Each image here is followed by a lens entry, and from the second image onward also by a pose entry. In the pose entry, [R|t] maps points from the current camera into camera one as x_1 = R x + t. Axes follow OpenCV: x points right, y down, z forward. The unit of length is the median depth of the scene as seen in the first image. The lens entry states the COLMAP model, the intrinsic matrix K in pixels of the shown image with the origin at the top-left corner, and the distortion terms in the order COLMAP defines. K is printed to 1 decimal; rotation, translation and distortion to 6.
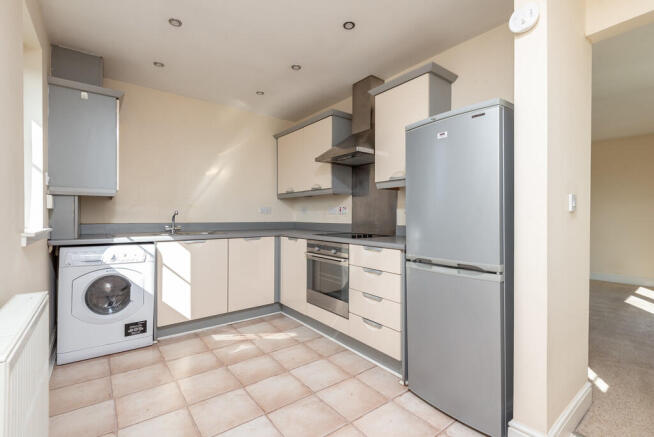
lens RADIAL K [[300.2, 0, 325.8], [0, 300.2, 214.6], [0, 0, 1]] dist [0.018388, -0.001088]
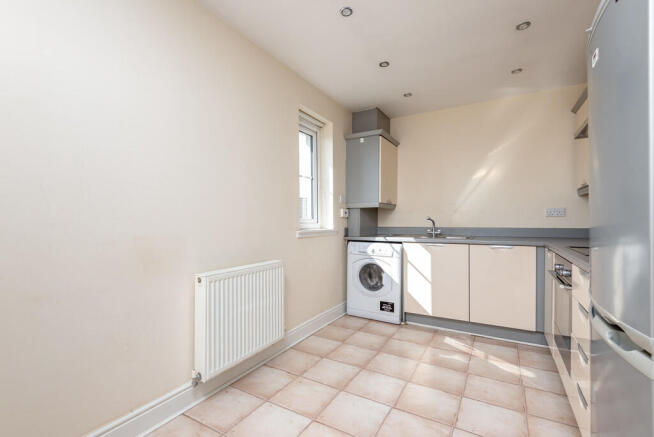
lens RADIAL K [[300.2, 0, 325.3], [0, 300.2, 223.2], [0, 0, 1]] dist [0.018388, -0.001088]
pose [[0.374028, 0.001310, -0.927416, 0.449317], [0.009639, 0.999939, 0.005300, 0.003892], [0.927367, -0.010922, 0.373993, 0.251450]]
